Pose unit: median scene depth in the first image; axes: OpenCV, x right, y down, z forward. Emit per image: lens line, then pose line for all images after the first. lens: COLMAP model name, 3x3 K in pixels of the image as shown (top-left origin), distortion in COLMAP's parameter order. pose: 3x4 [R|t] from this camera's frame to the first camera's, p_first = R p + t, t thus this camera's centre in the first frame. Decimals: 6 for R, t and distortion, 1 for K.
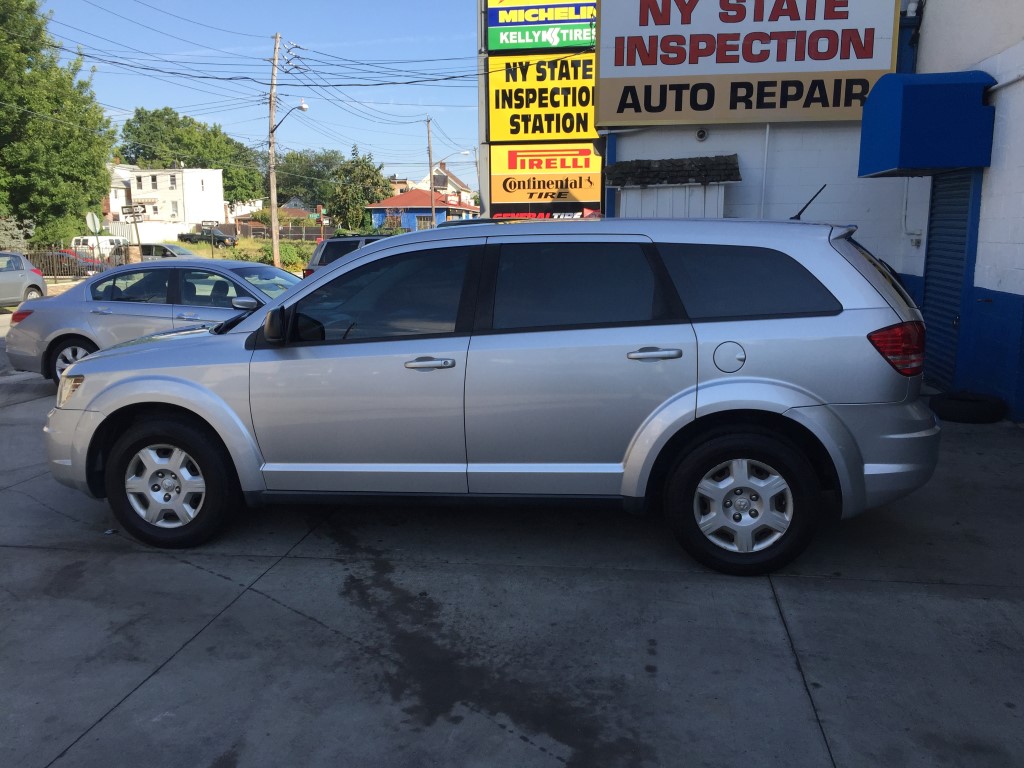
lens RADIAL K [[886.7, 0, 517.7], [0, 886.7, 381.9], [0, 0, 1]] dist [0.077855, -0.115954]
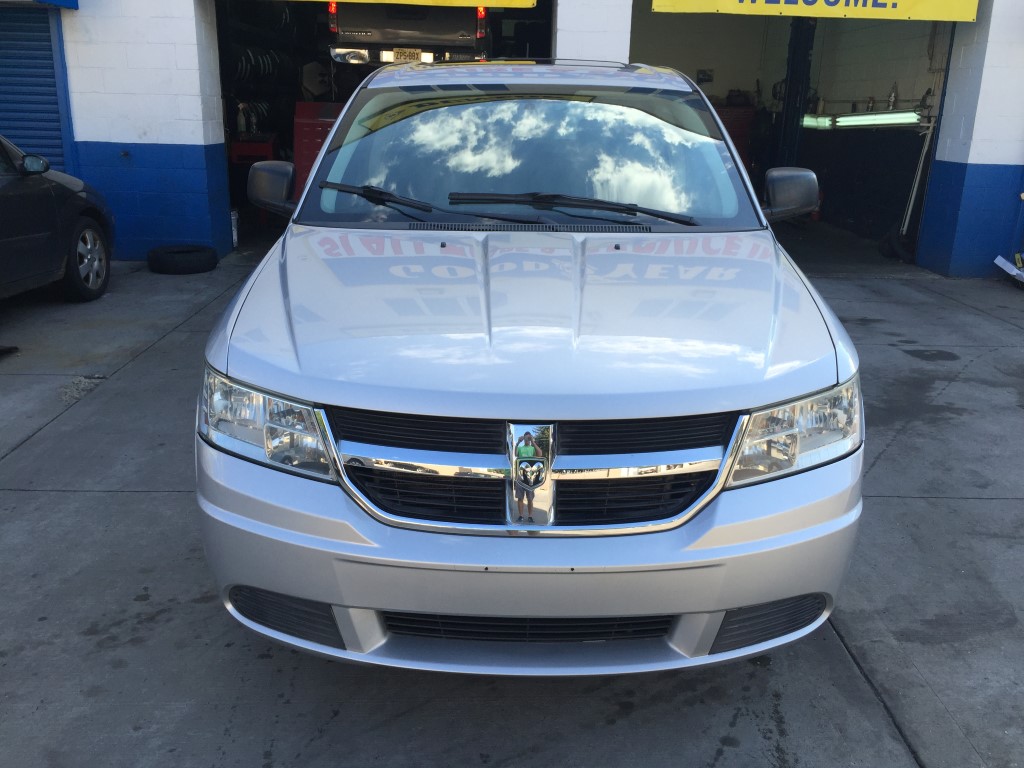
lens RADIAL K [[880.1, 0, 512.0], [0, 880.1, 384.0], [0, 0, 1]] dist [0.079220, -0.115638]
pose [[-0.157458, -0.296406, 0.941993, -1.002381], [0.145571, 0.936505, 0.319011, -0.190821], [-0.976738, 0.187357, -0.104312, 1.349085]]
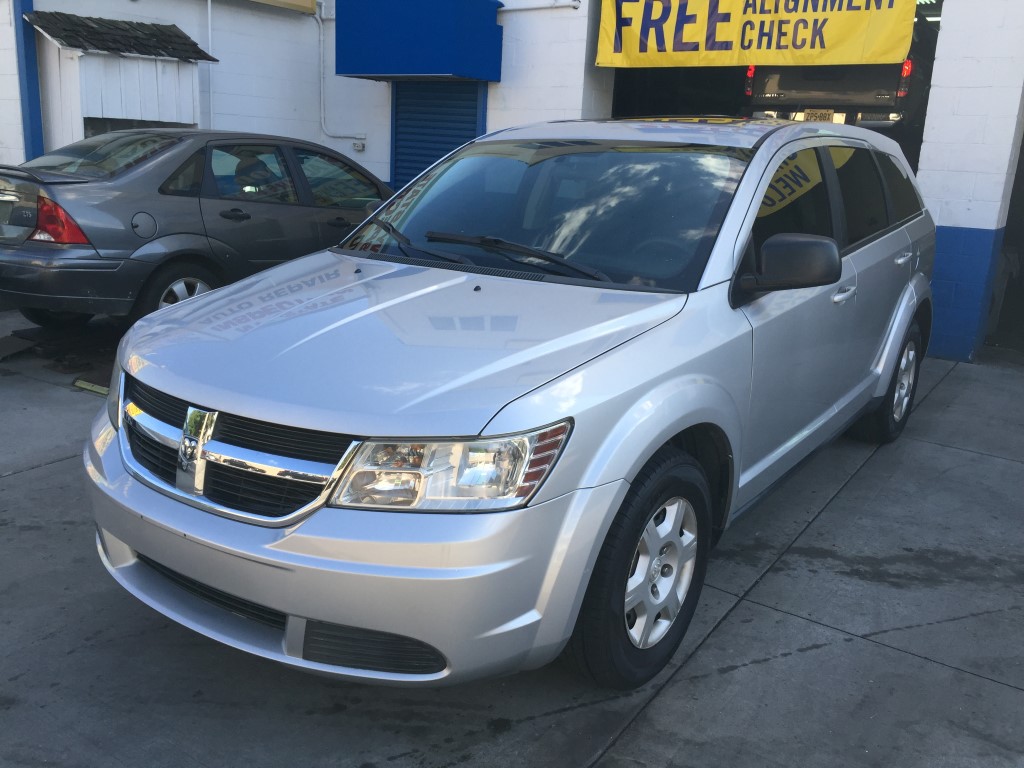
lens RADIAL K [[880.1, 0, 512.0], [0, 880.1, 384.0], [0, 0, 1]] dist [0.079220, -0.115638]
pose [[0.443299, -0.208062, 0.871892, -0.969281], [0.106400, 0.978025, 0.179291, -0.119517], [-0.890036, 0.013290, 0.455696, 0.892971]]
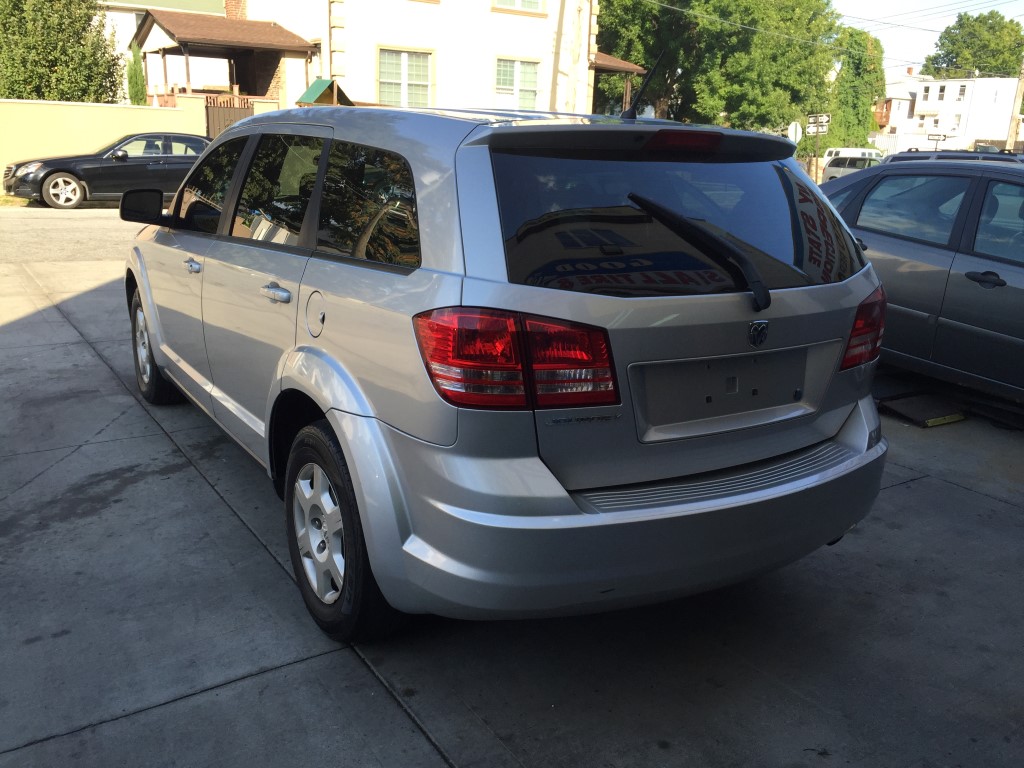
lens RADIAL K [[880.1, 0, 512.0], [0, 880.1, 384.0], [0, 0, 1]] dist [0.079220, -0.115638]
pose [[0.660615, 0.234848, -0.713046, 0.785719], [-0.166506, 0.971989, 0.165871, -0.108645], [0.732027, 0.009149, 0.681214, 0.620333]]
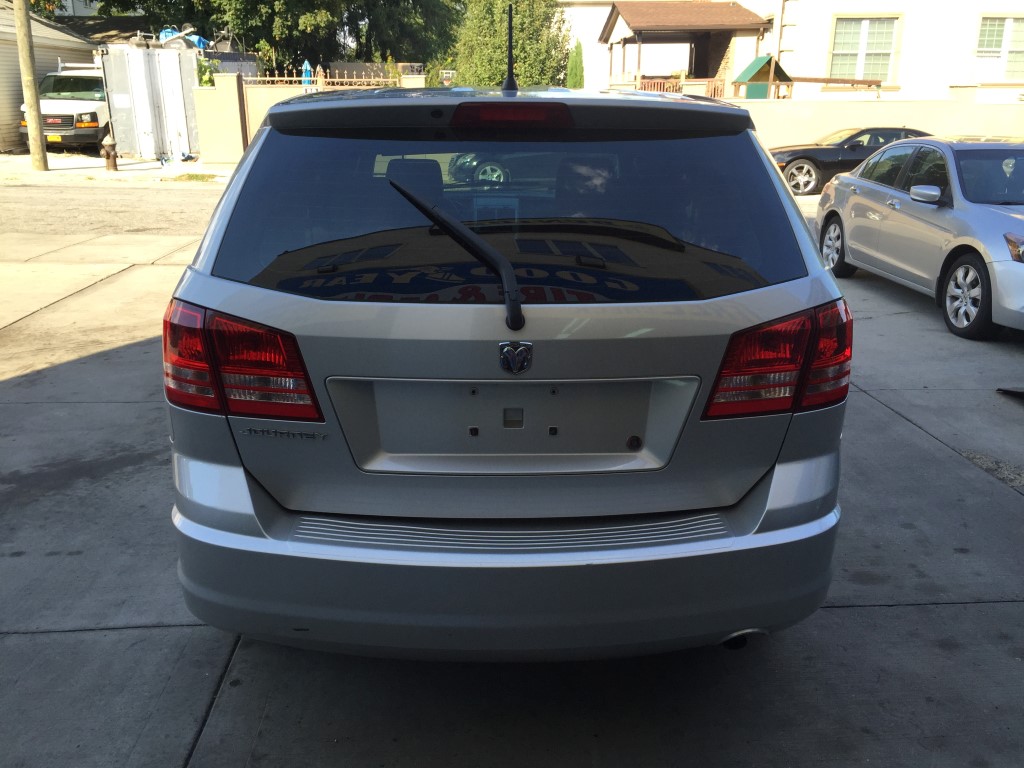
lens RADIAL K [[880.1, 0, 512.0], [0, 880.1, 384.0], [0, 0, 1]] dist [0.079220, -0.115638]
pose [[0.190894, 0.300296, -0.934549, 0.897944], [-0.162014, 0.948638, 0.271729, -0.179641], [0.968148, 0.099539, 0.229742, 1.010471]]
